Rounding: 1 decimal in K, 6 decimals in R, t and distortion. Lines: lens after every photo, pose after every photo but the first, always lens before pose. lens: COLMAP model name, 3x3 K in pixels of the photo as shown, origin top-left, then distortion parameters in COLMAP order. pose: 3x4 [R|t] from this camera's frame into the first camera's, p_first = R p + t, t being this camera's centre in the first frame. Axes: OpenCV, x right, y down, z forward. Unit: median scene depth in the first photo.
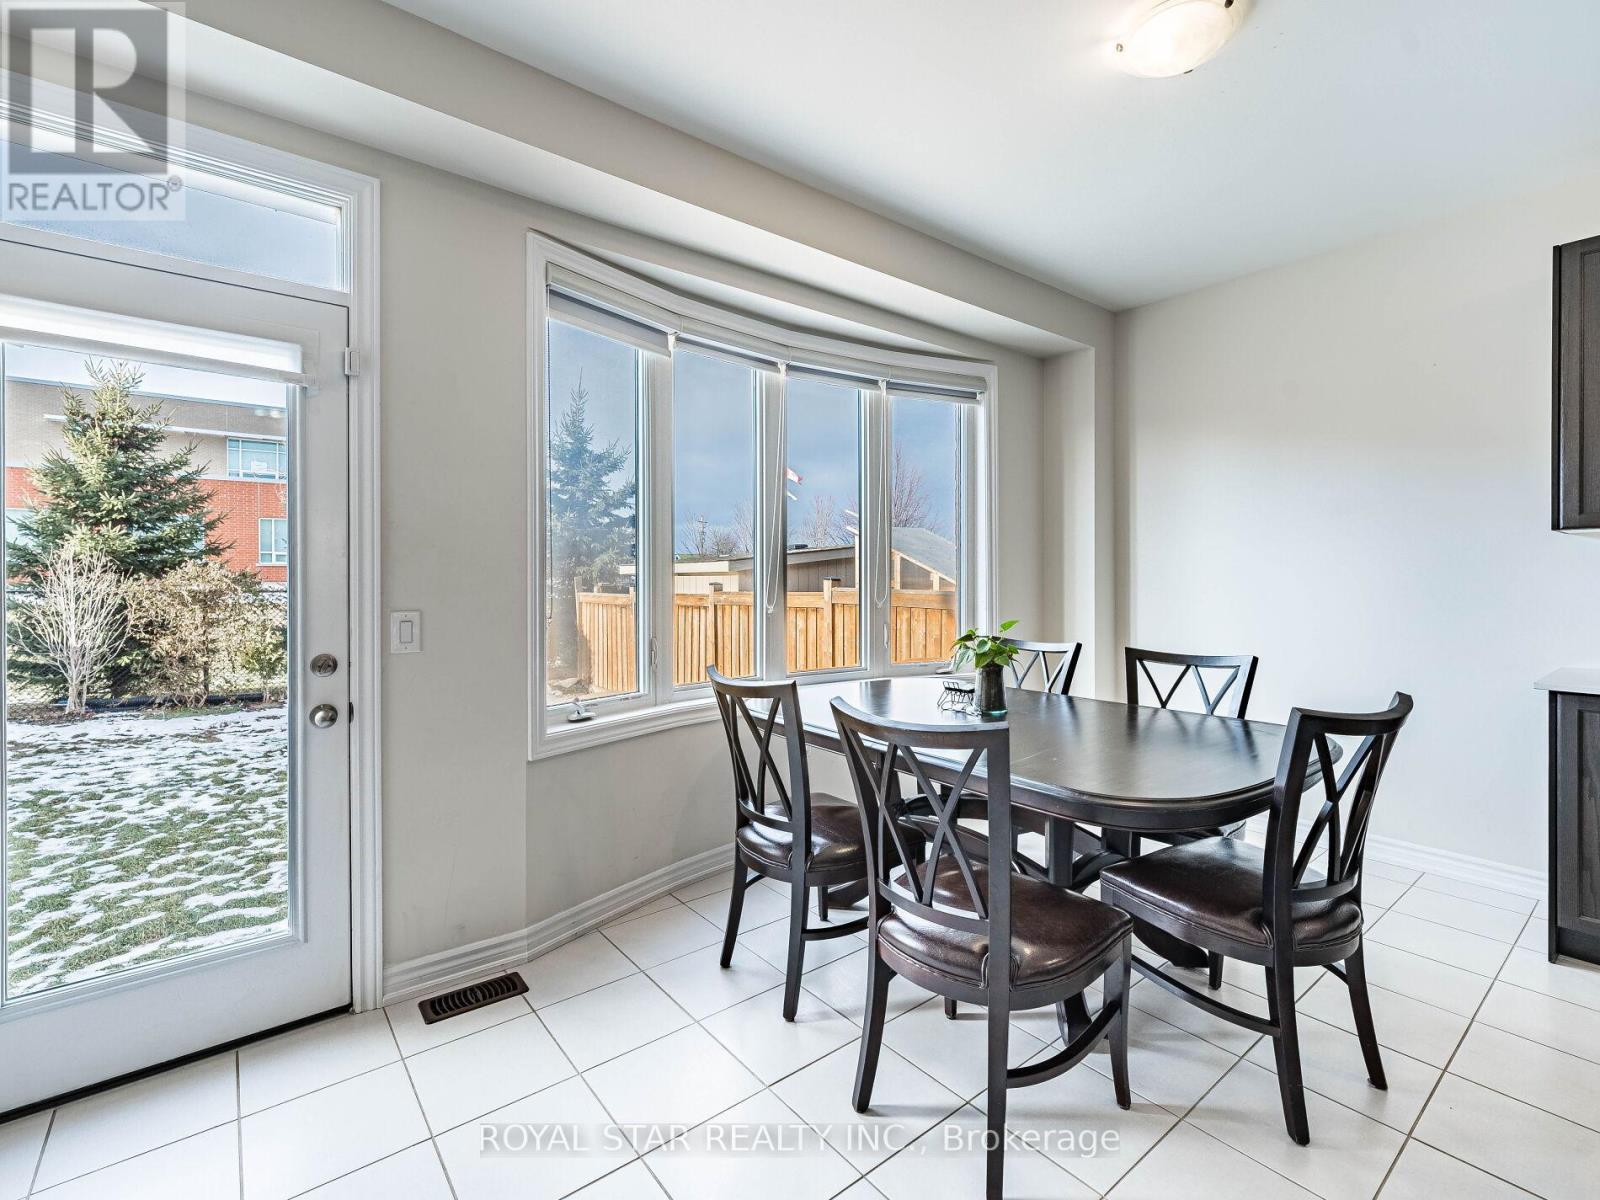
lens RADIAL K [[717.8, 0, 816.2], [0, 717.8, 583.2], [0, 0, 1]] dist [-0.001434, -0.000059]
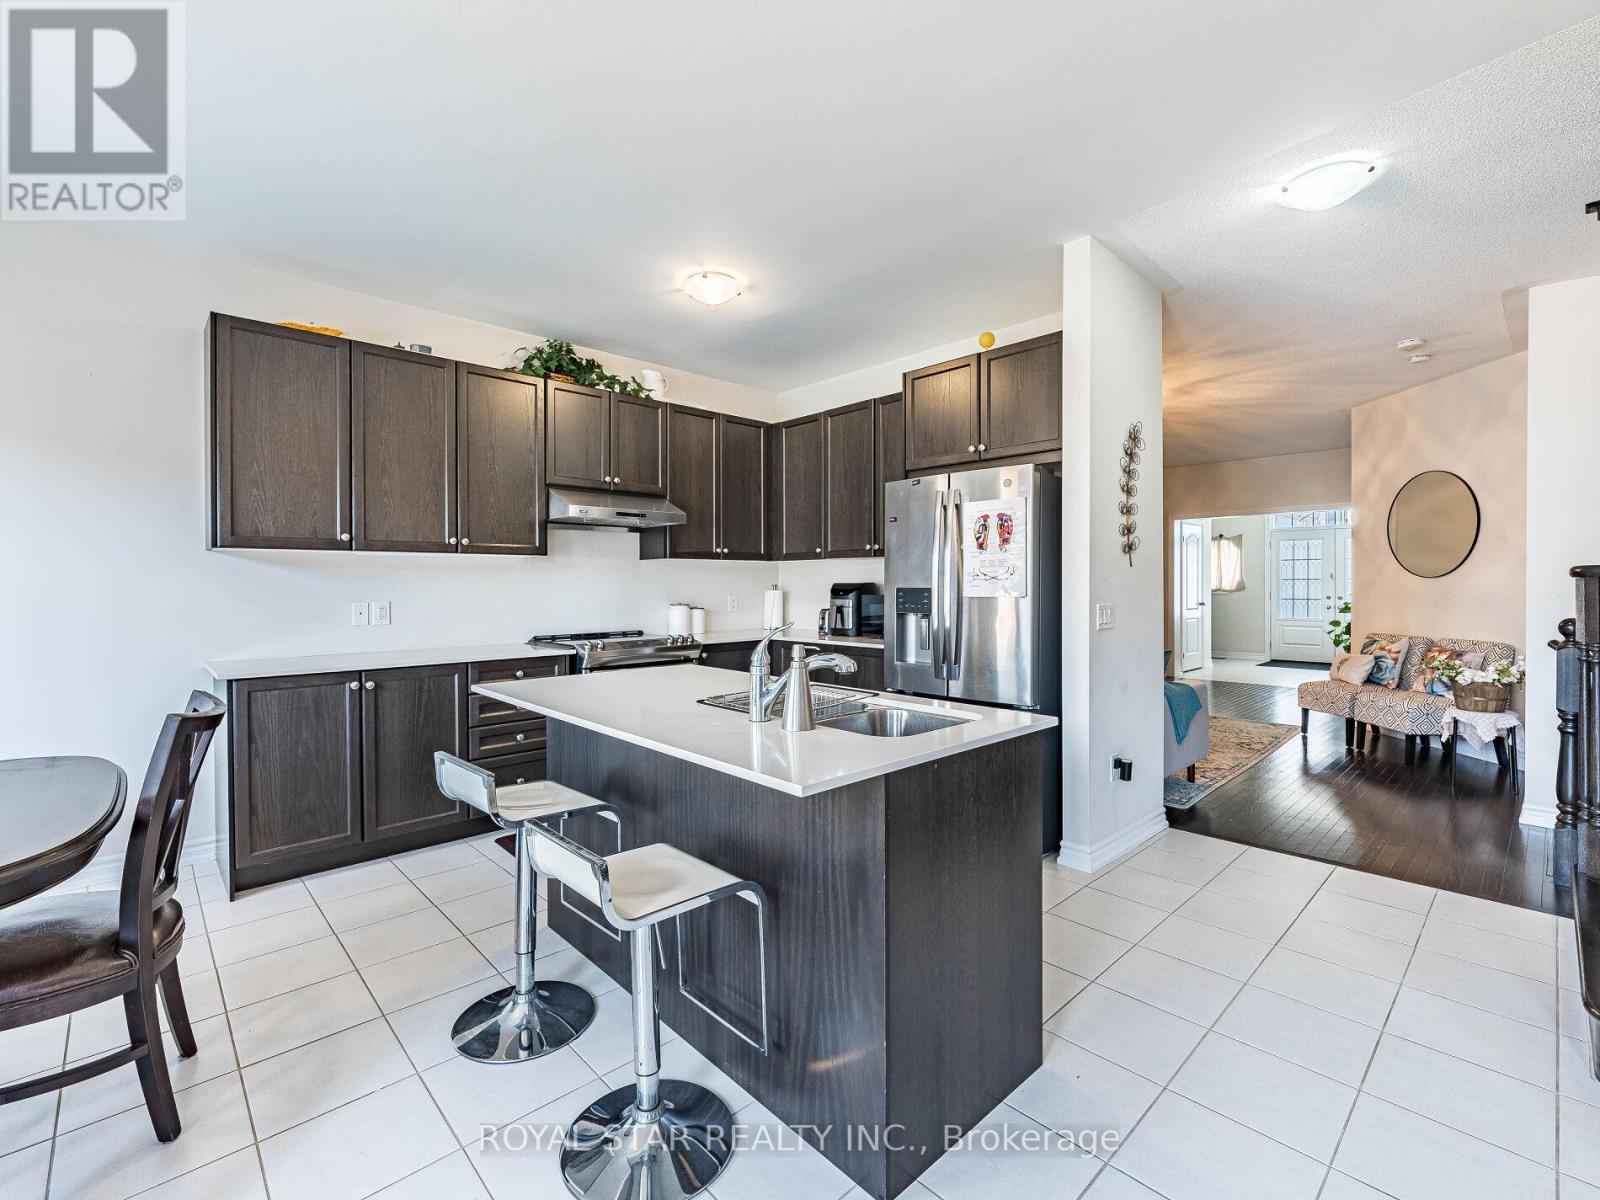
lens RADIAL K [[717.8, 0, 791.2], [0, 717.8, 588.7], [0, 0, 1]] dist [-0.001434, -0.000059]
pose [[-0.058174, -0.000134, 0.998306, -0.254486], [0.007280, 0.999973, 0.000559, 0.000916], [-0.998280, 0.007300, -0.058171, 0.111951]]
